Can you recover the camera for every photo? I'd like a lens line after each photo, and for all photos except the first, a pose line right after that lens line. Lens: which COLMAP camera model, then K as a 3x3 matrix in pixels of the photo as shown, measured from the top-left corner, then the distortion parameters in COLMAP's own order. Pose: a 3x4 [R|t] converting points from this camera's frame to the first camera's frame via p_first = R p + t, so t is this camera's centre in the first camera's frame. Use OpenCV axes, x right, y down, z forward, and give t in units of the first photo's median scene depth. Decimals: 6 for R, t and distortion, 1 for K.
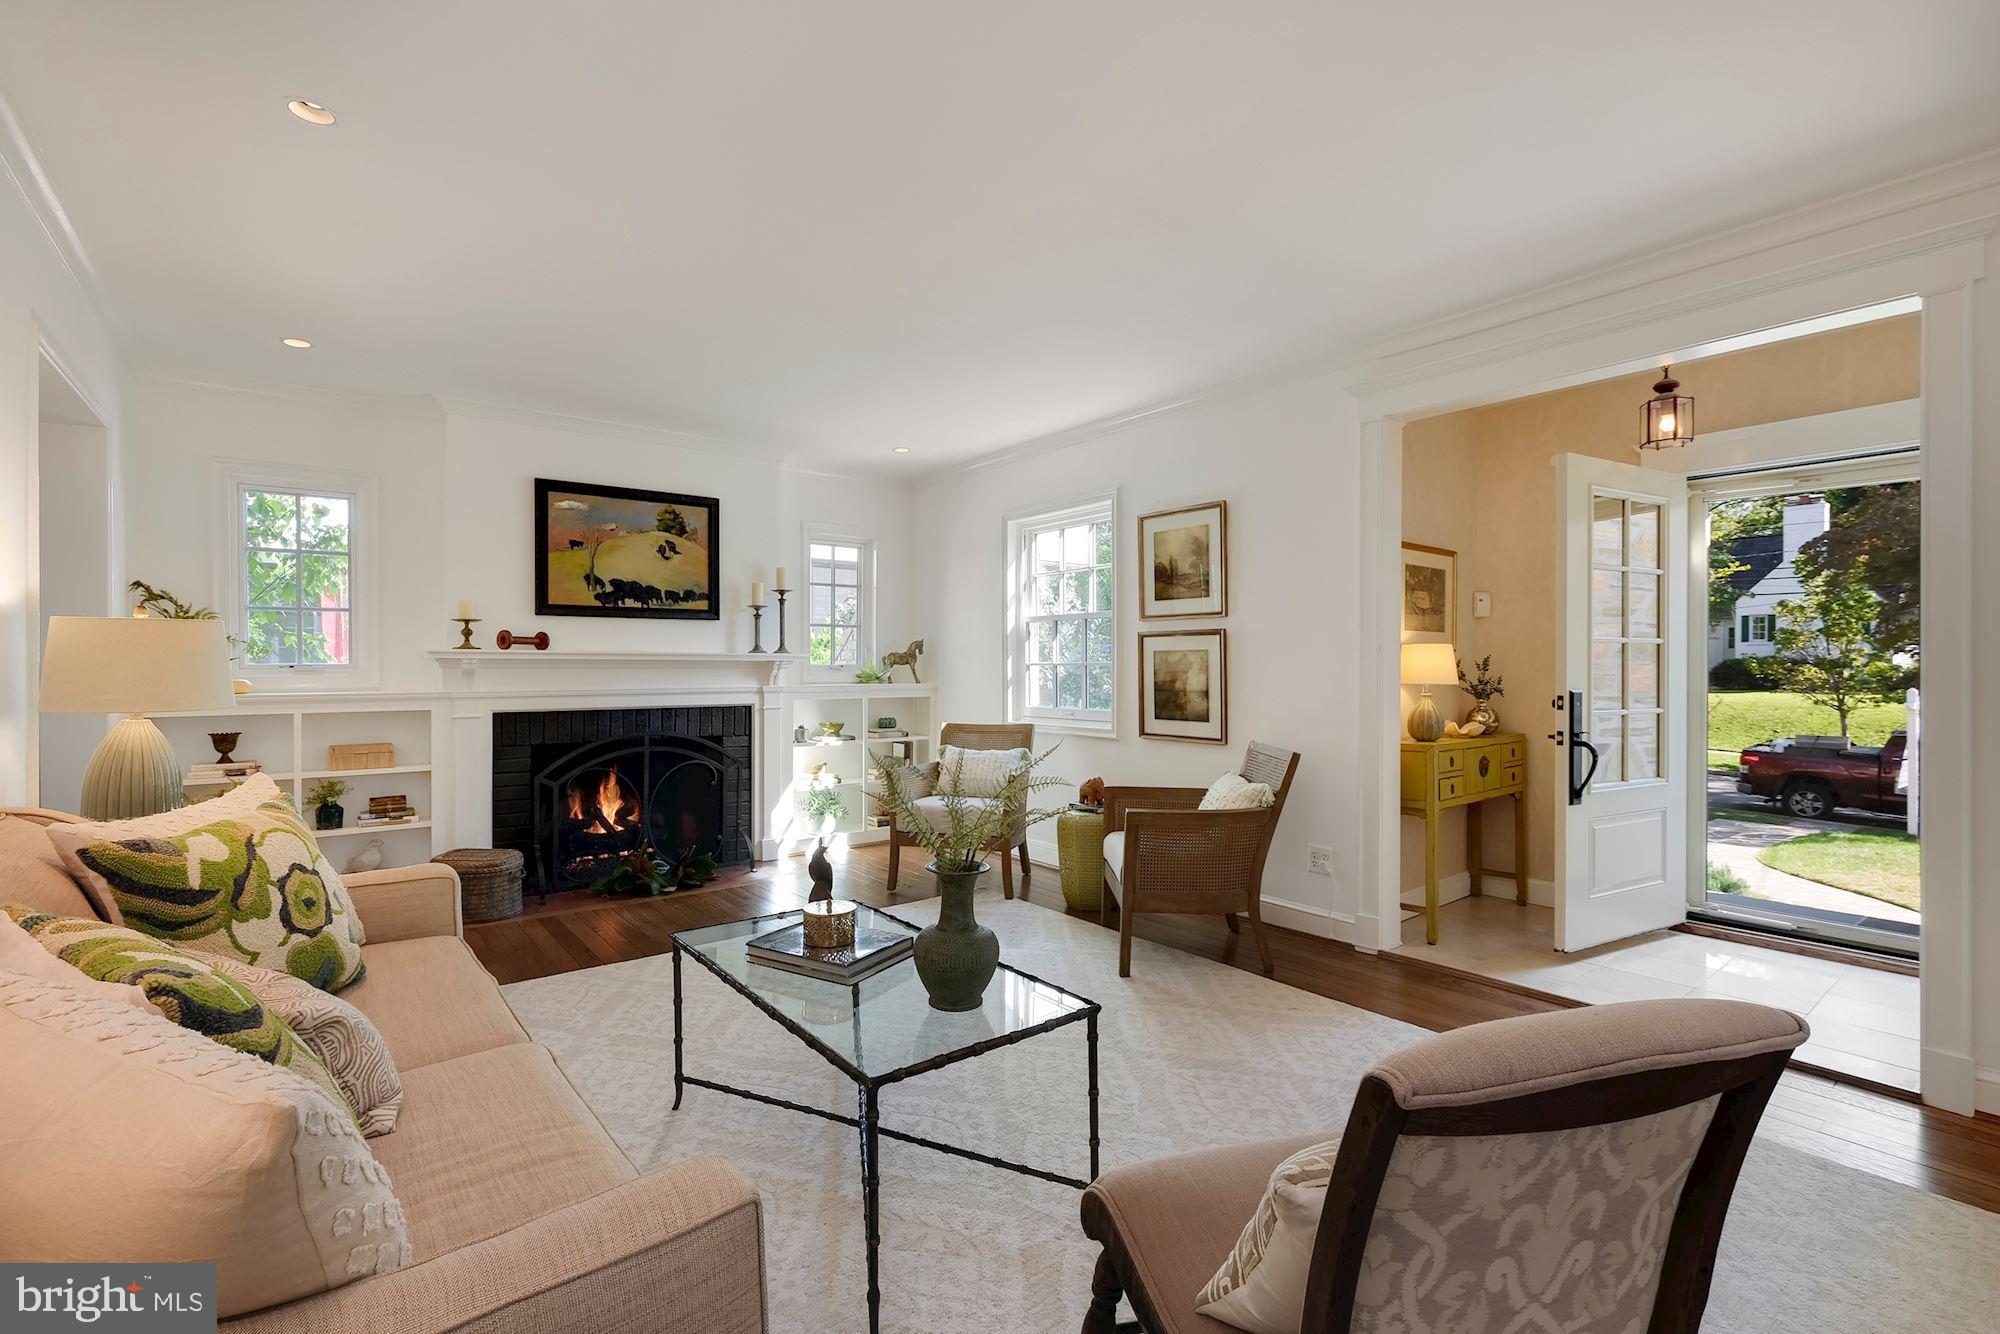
lens RADIAL K [[894.1, 0, 1009.5], [0, 894.1, 666.9], [0, 0, 1]] dist [-0.002155, 0.000315]
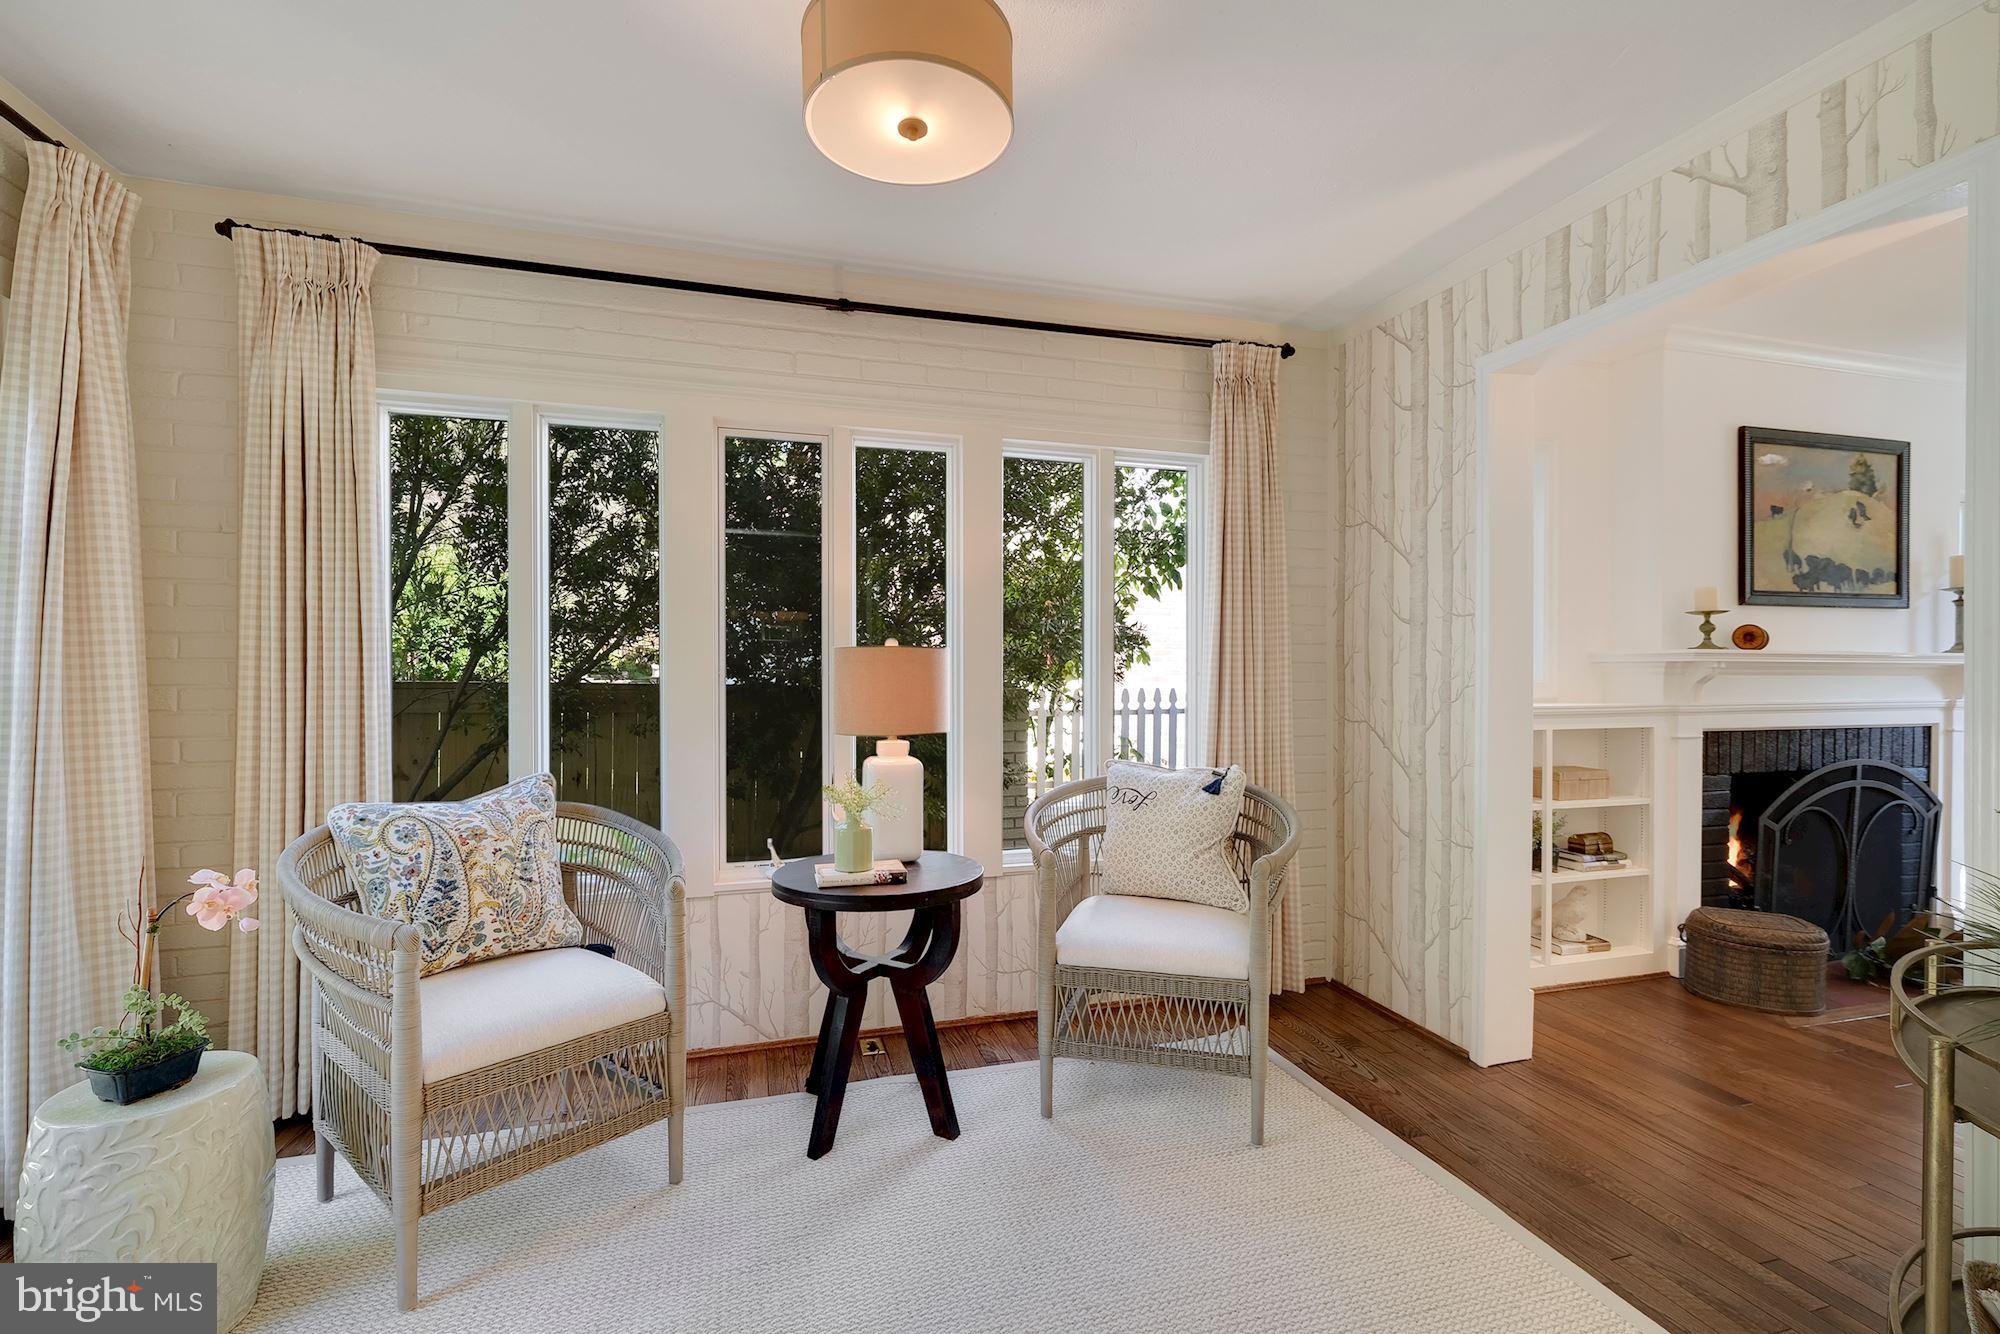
lens RADIAL K [[894.1, 0, 991.7], [0, 894.1, 666.9], [0, 0, 1]] dist [-0.002155, 0.000315]
pose [[0.931537, 0.002664, -0.363637, -0.835536], [-0.002614, 0.999996, 0.000632, -0.003264], [0.363637, 0.000362, 0.931541, 0.050690]]
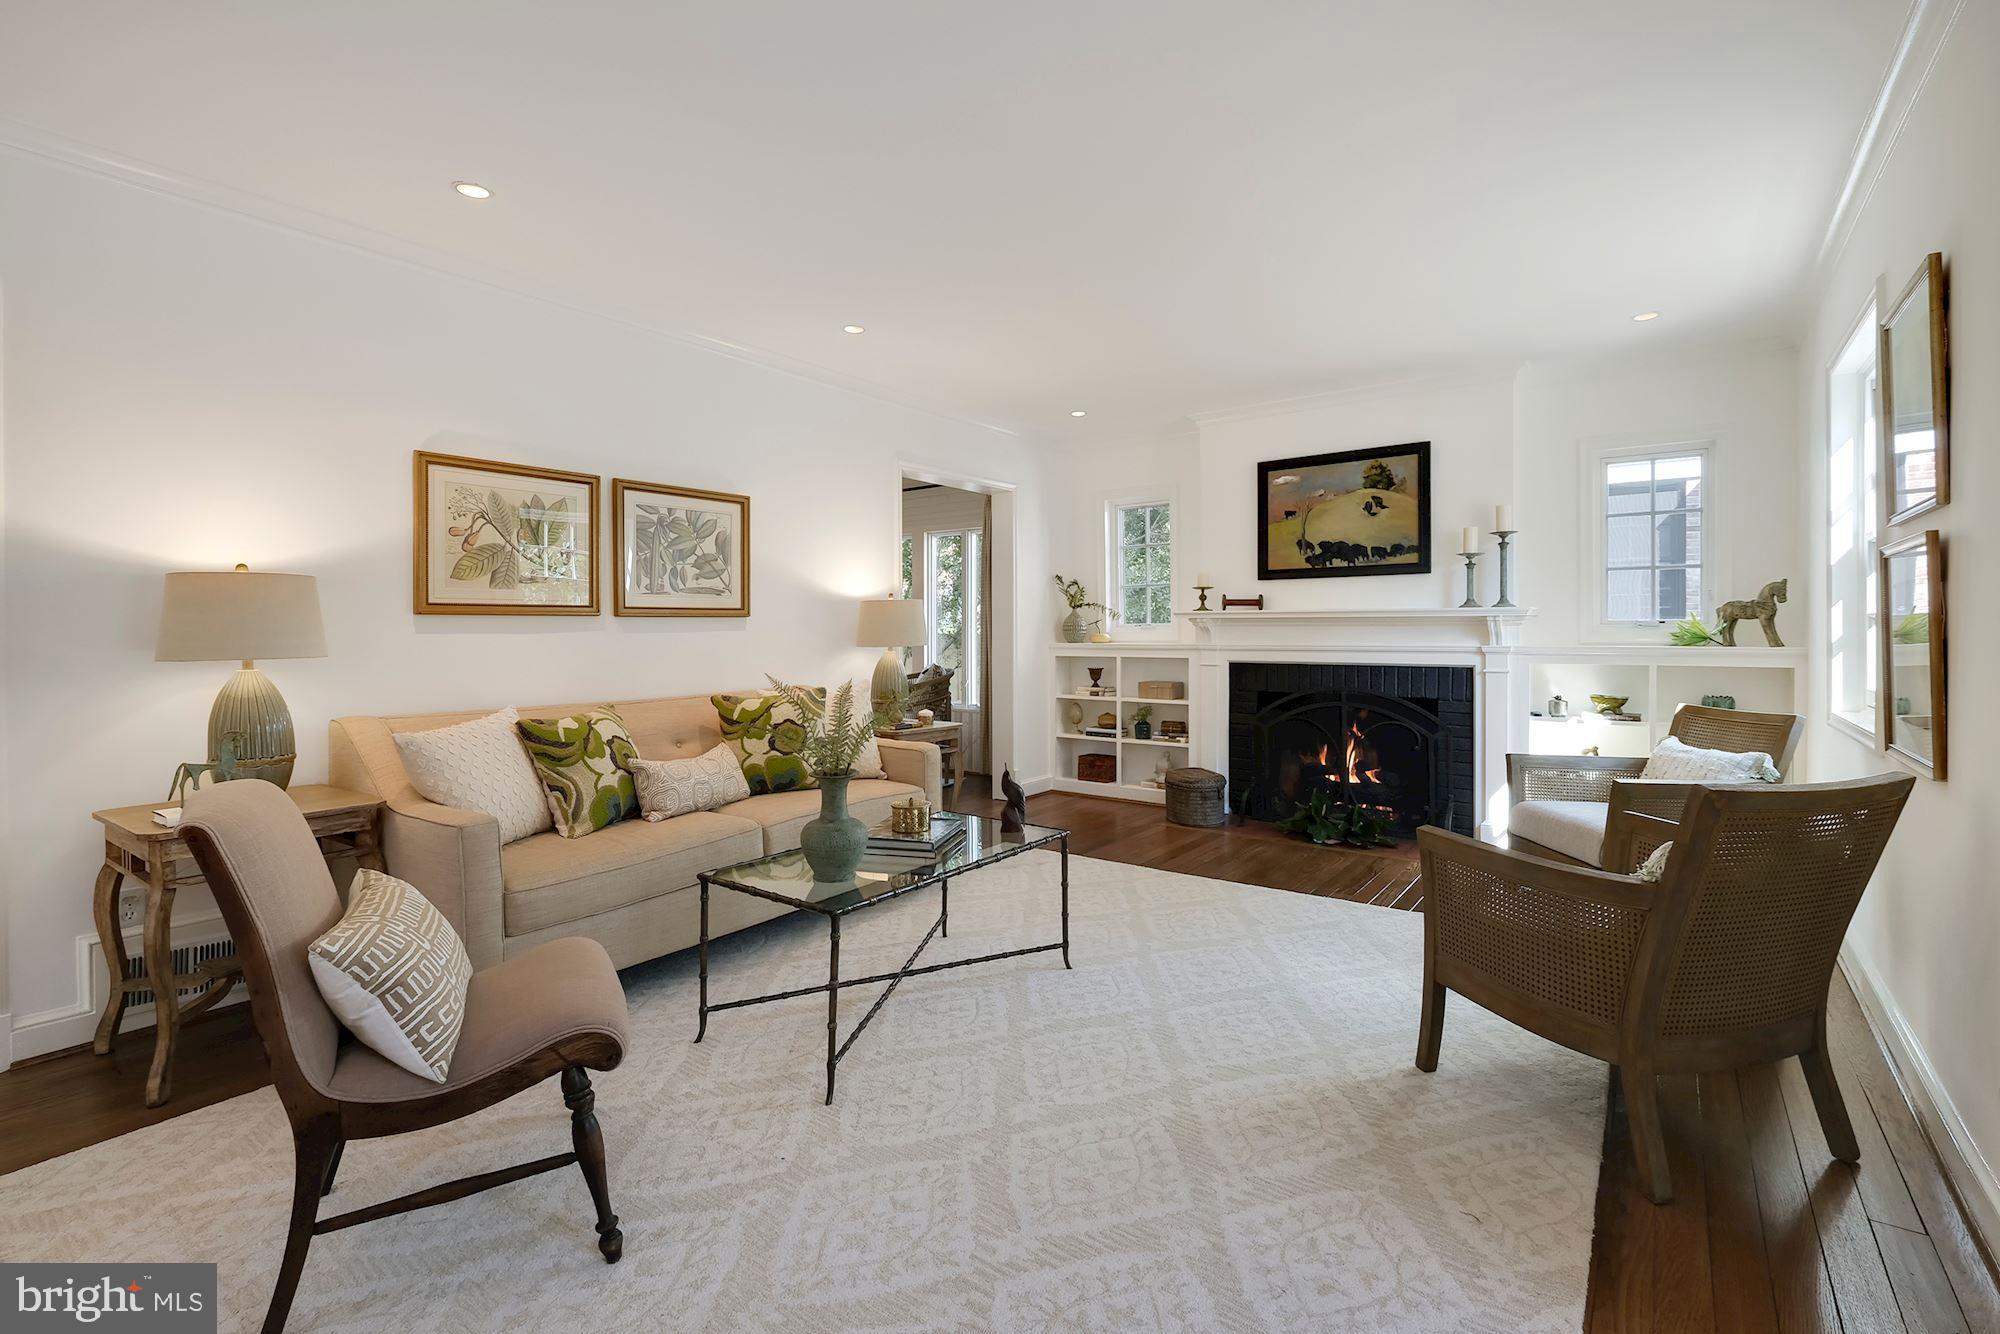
lens RADIAL K [[894.1, 0, 988.6], [0, 894.1, 637.4], [0, 0, 1]] dist [-0.002155, 0.000315]
pose [[0.251316, 0.006887, -0.967881, 0.501029], [0.001084, 0.999972, 0.007397, 0.007504], [0.967905, -0.002909, 0.251301, 0.359755]]
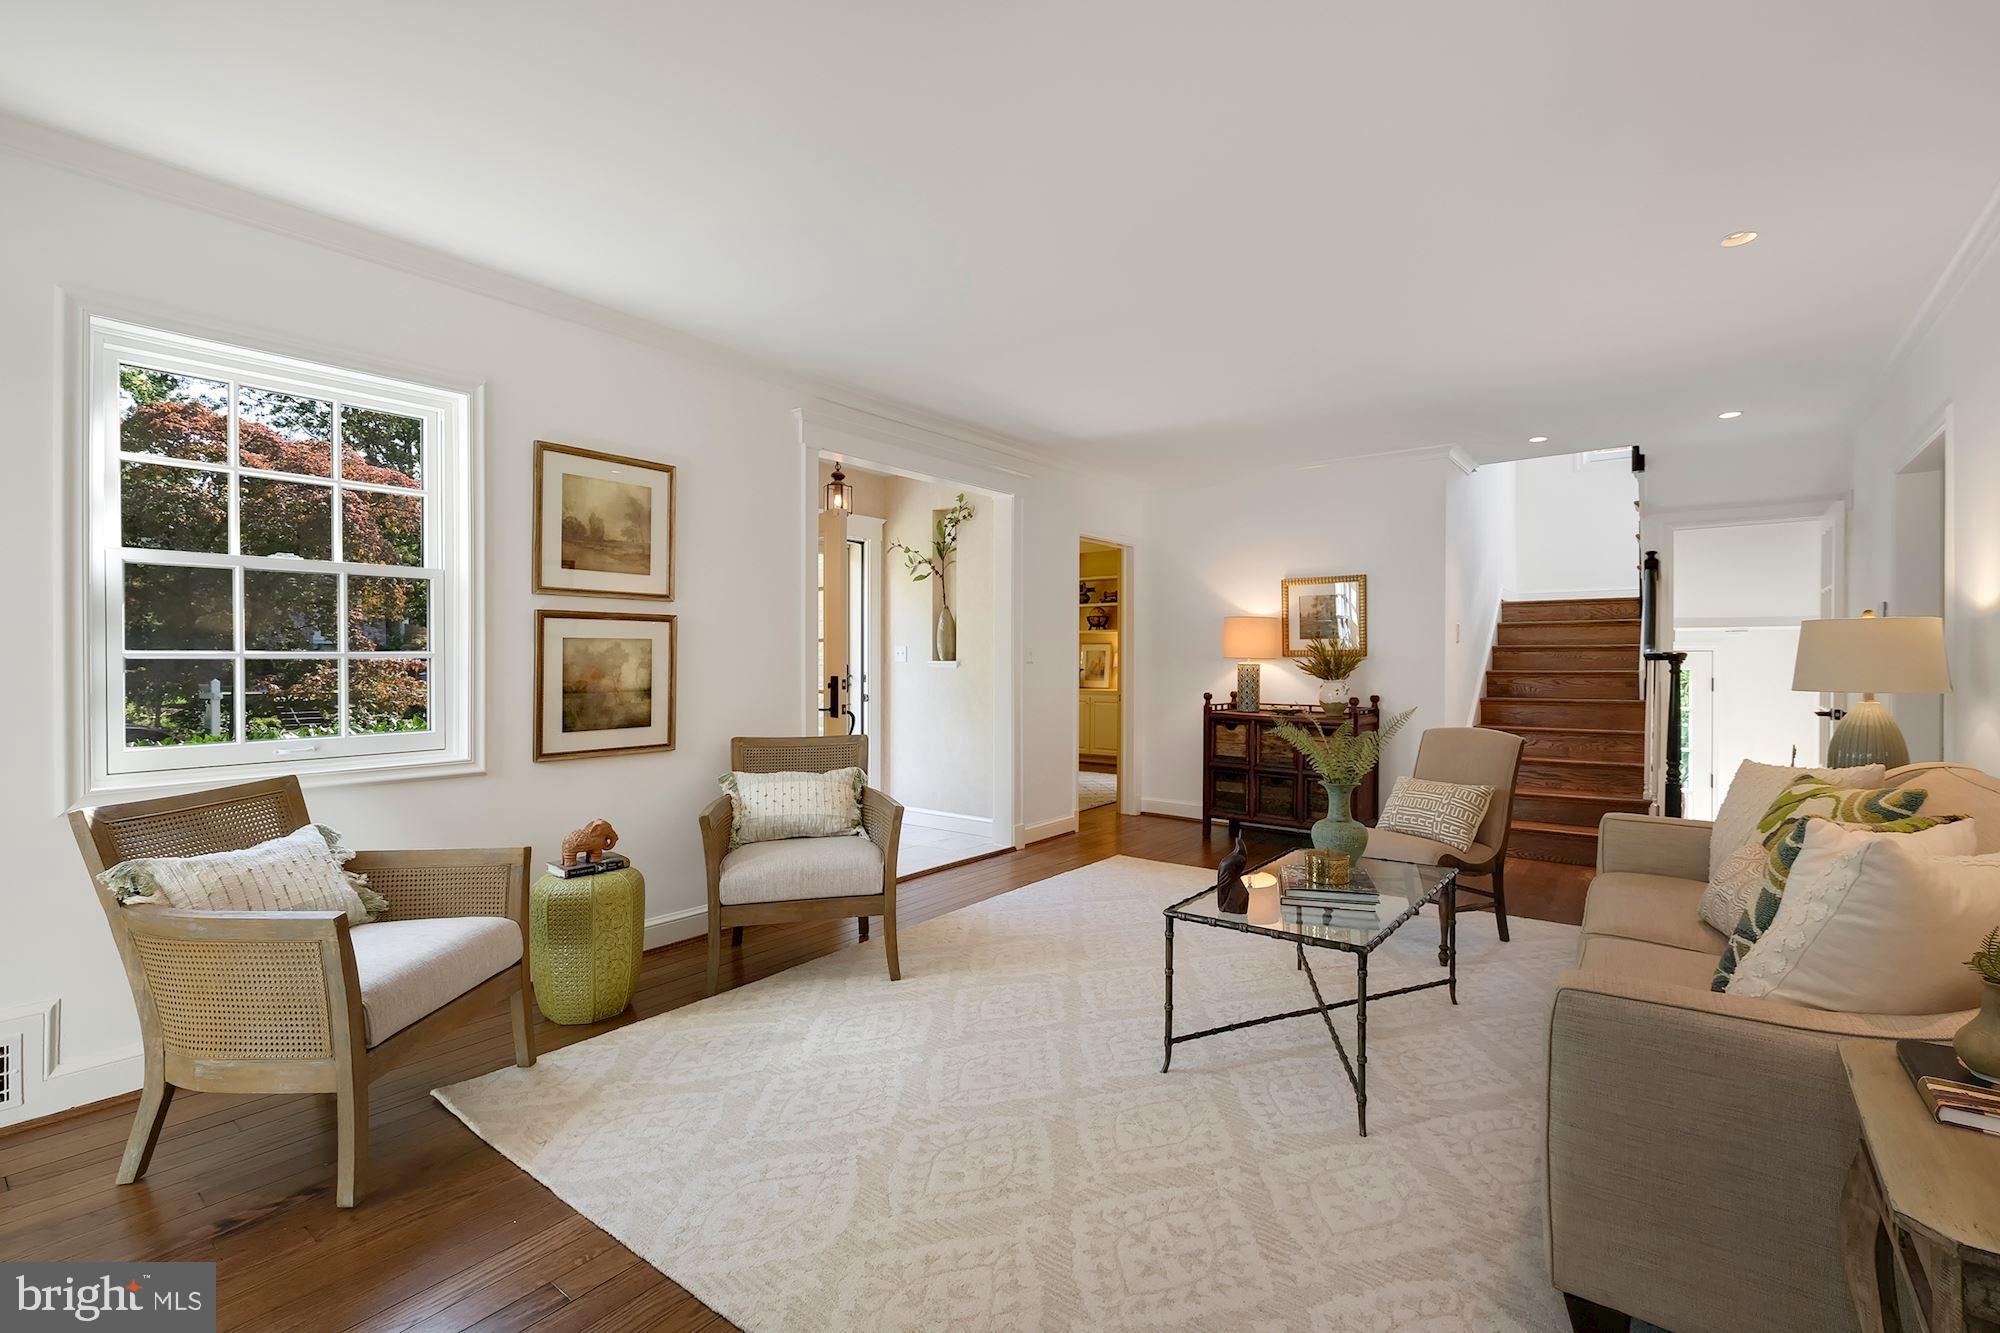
lens RADIAL K [[894.1, 0, 1000.6], [0, 894.1, 659.5], [0, 0, 1]] dist [-0.002155, 0.000315]
pose [[-0.241773, -0.001226, 0.970332, -0.594752], [0.001948, 0.999997, 0.001749, -0.000931], [-0.970331, 0.002313, -0.241769, 0.798789]]
